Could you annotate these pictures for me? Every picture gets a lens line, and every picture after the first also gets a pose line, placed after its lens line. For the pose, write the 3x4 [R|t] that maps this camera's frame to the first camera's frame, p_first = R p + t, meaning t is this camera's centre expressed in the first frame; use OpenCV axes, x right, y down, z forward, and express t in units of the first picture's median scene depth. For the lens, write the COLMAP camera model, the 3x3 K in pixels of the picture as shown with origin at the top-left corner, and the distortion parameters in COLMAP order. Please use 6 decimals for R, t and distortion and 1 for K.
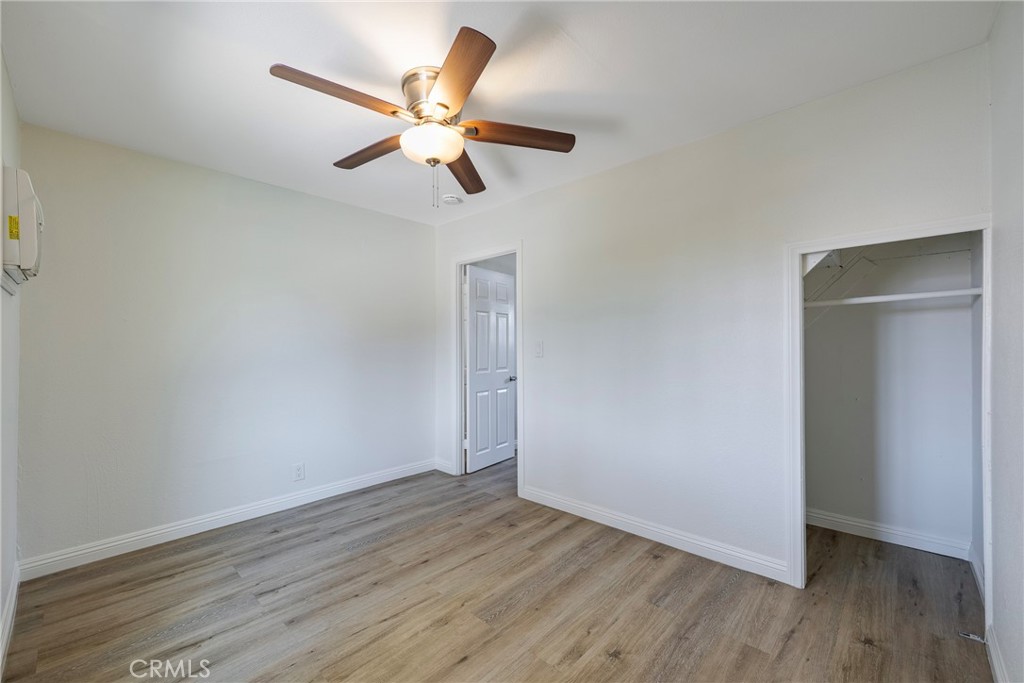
lens RADIAL K [[412.5, 0, 510.6], [0, 412.5, 342.0], [0, 0, 1]] dist [0.000756, 0.000311]
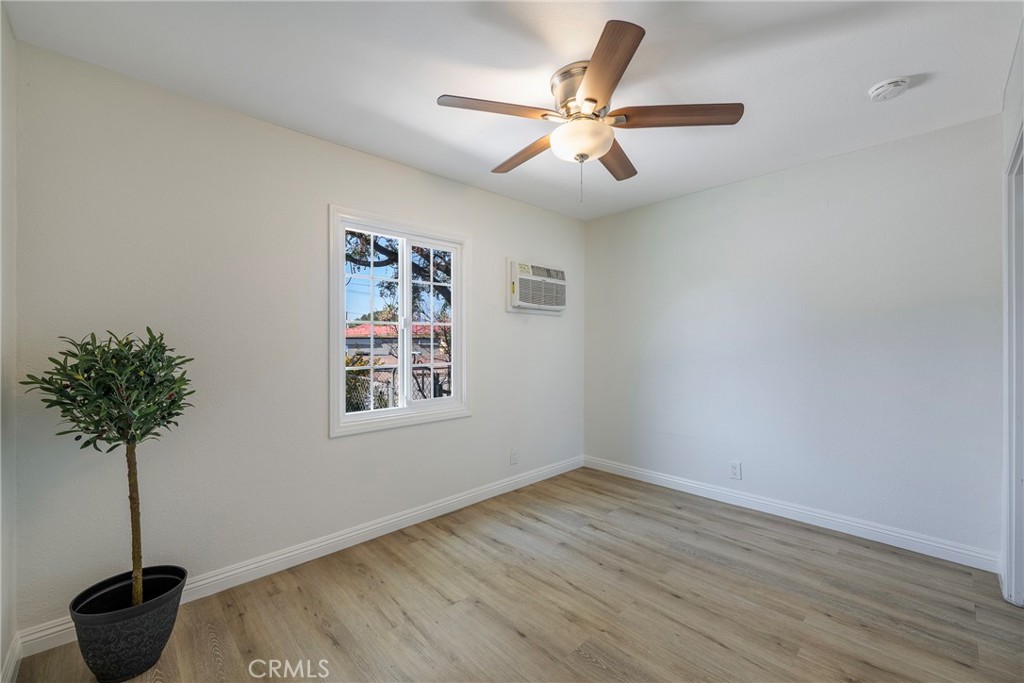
lens RADIAL K [[412.5, 0, 513.0], [0, 412.5, 342.3], [0, 0, 1]] dist [0.000756, 0.000311]
pose [[-0.047533, 0.004140, -0.998861, 0.689757], [0.011606, 0.999926, 0.003592, 0.003680], [0.998802, -0.011422, -0.047577, 0.749224]]
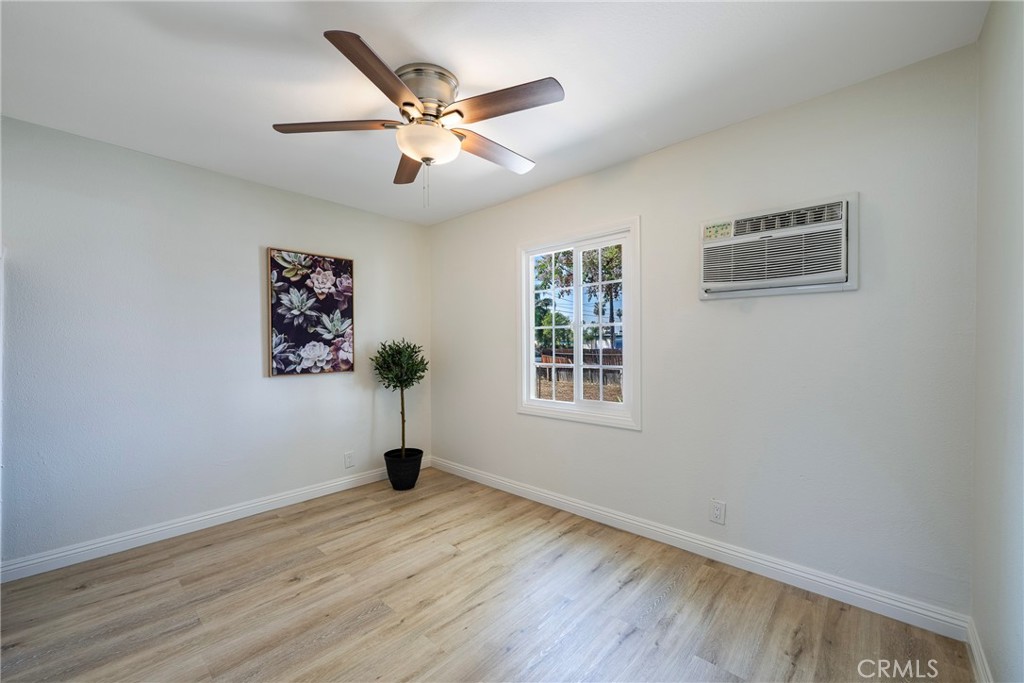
lens RADIAL K [[412.5, 0, 515.6], [0, 412.5, 346.7], [0, 0, 1]] dist [0.000756, 0.000311]
pose [[-0.999684, 0.009977, -0.023091, -0.314632], [0.009977, 0.999950, 0.000139, 0.012427], [0.023091, -0.000092, -0.999733, 1.705880]]
